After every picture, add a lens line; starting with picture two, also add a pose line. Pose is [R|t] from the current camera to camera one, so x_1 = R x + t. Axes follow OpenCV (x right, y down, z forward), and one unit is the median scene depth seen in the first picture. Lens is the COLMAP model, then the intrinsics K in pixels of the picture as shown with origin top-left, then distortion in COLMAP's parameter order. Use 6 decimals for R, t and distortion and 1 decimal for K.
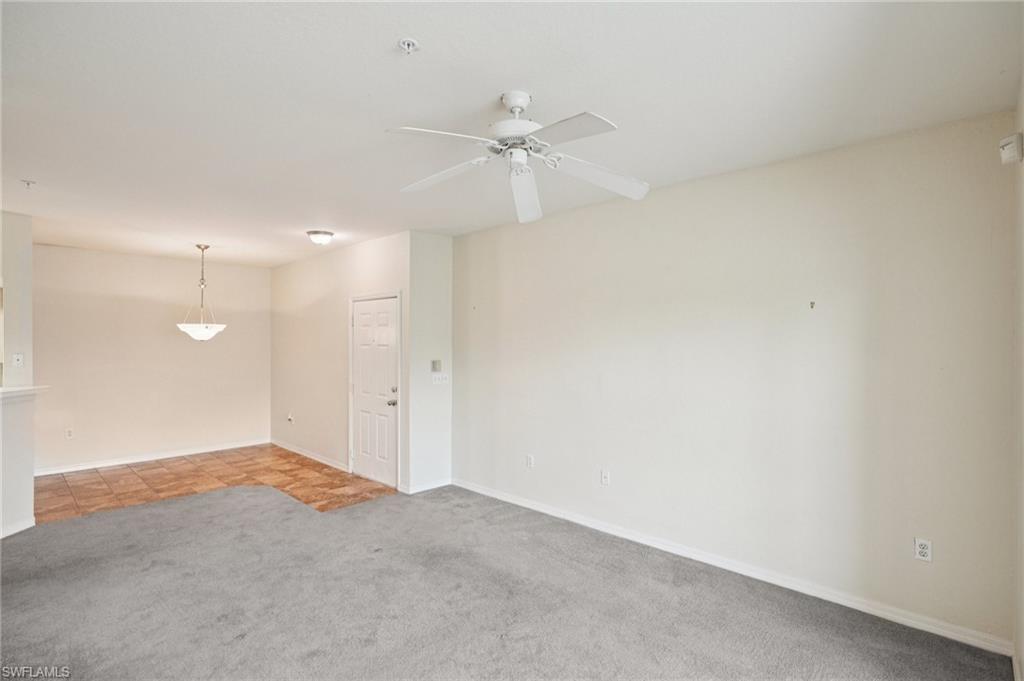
lens RADIAL K [[491.9, 0, 509.4], [0, 491.9, 342.1], [0, 0, 1]] dist [-0.000788, 0.000466]
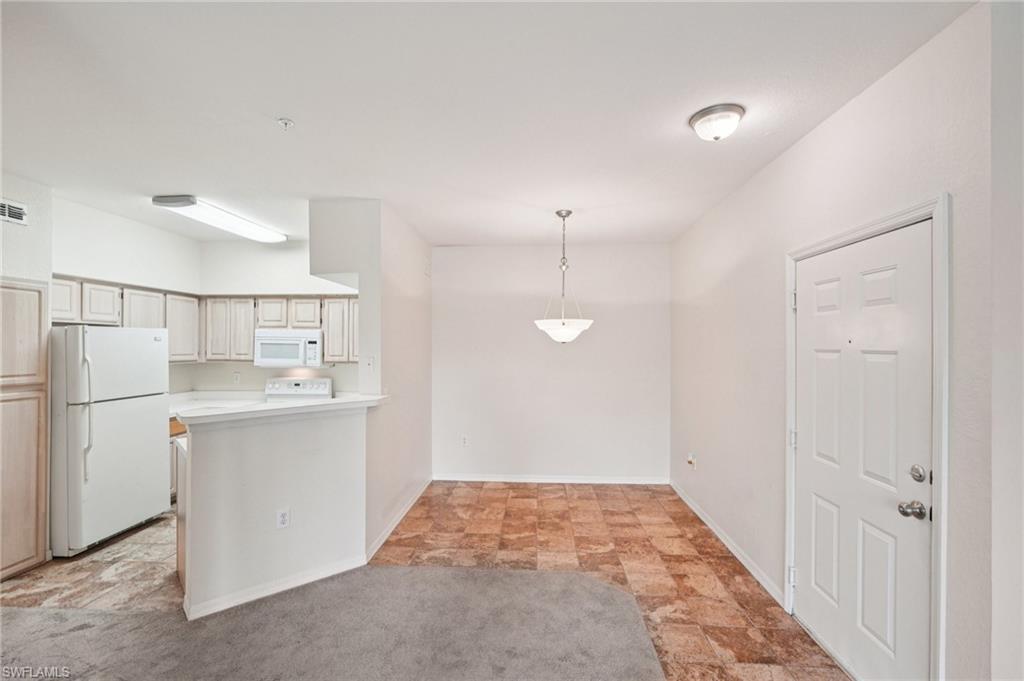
lens RADIAL K [[464.4, 0, 509.5], [0, 464.4, 344.2], [0, 0, 1]] dist [-0.008527, 0.000033]
pose [[0.645106, -0.002279, -0.764090, -0.153190], [-0.002854, 0.999981, -0.005392, 0.003048], [0.764088, 0.005659, 0.645087, 0.499190]]
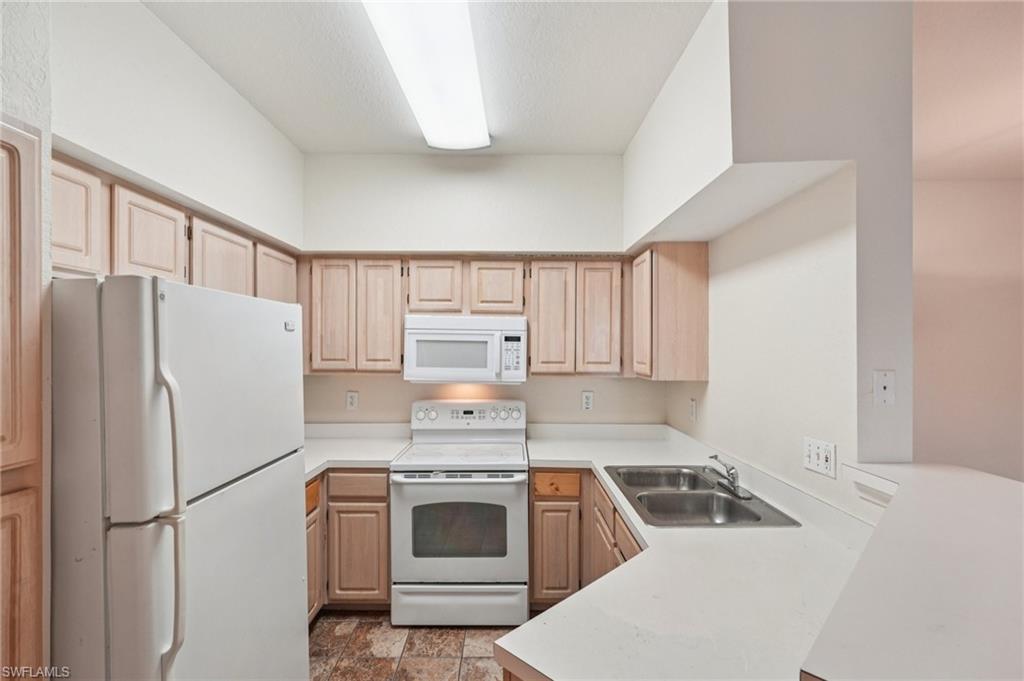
lens RADIAL K [[465.4, 0, 512.9], [0, 465.4, 346.5], [0, 0, 1]] dist [-0.002449, 0.000208]
pose [[0.699665, -0.001173, -0.714470, -0.720272], [-0.002830, 0.999986, -0.004412, 0.006576], [0.714466, 0.005109, 0.699652, 0.432870]]
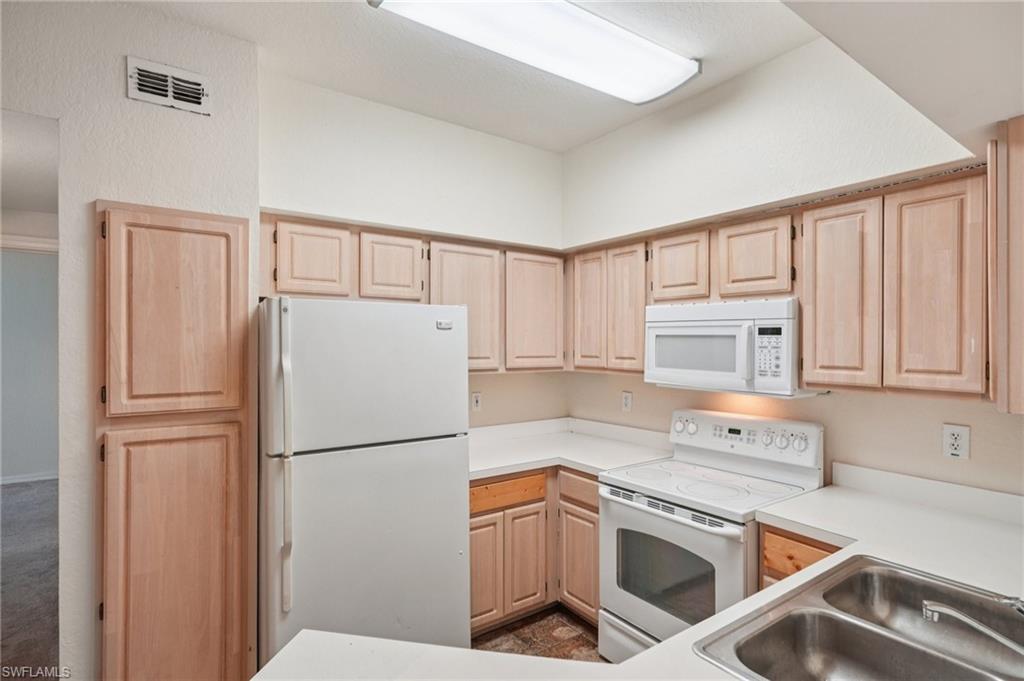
lens RADIAL K [[513.1, 0, 507.2], [0, 513.1, 340.2], [0, 0, 1]] dist [-0.005677, -0.000199]
pose [[-0.189803, -0.008820, -0.981782, -0.670902], [-0.004351, 0.999957, -0.008143, 0.006675], [0.981812, 0.002726, -0.189834, 0.666366]]
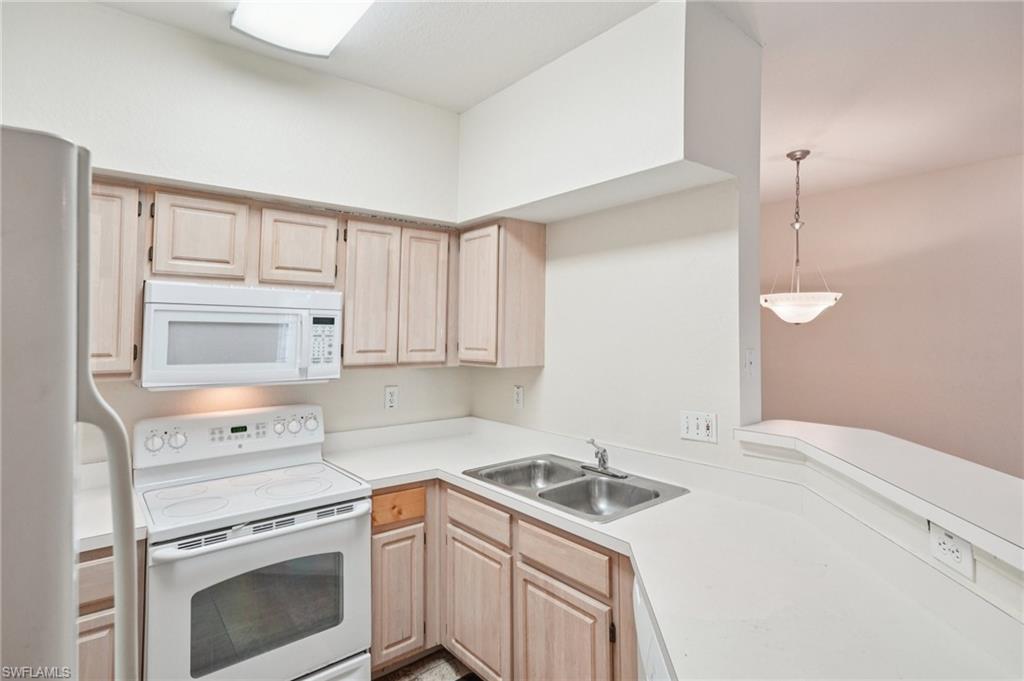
lens RADIAL K [[525.3, 0, 514.4], [0, 525.3, 309.5], [0, 0, 1]] dist [-0.000159, 0.000435]
pose [[0.994324, -0.009364, -0.105980, -0.884456], [0.004433, 0.998900, -0.046671, 0.007299], [0.106301, 0.045936, 0.993272, 0.384096]]
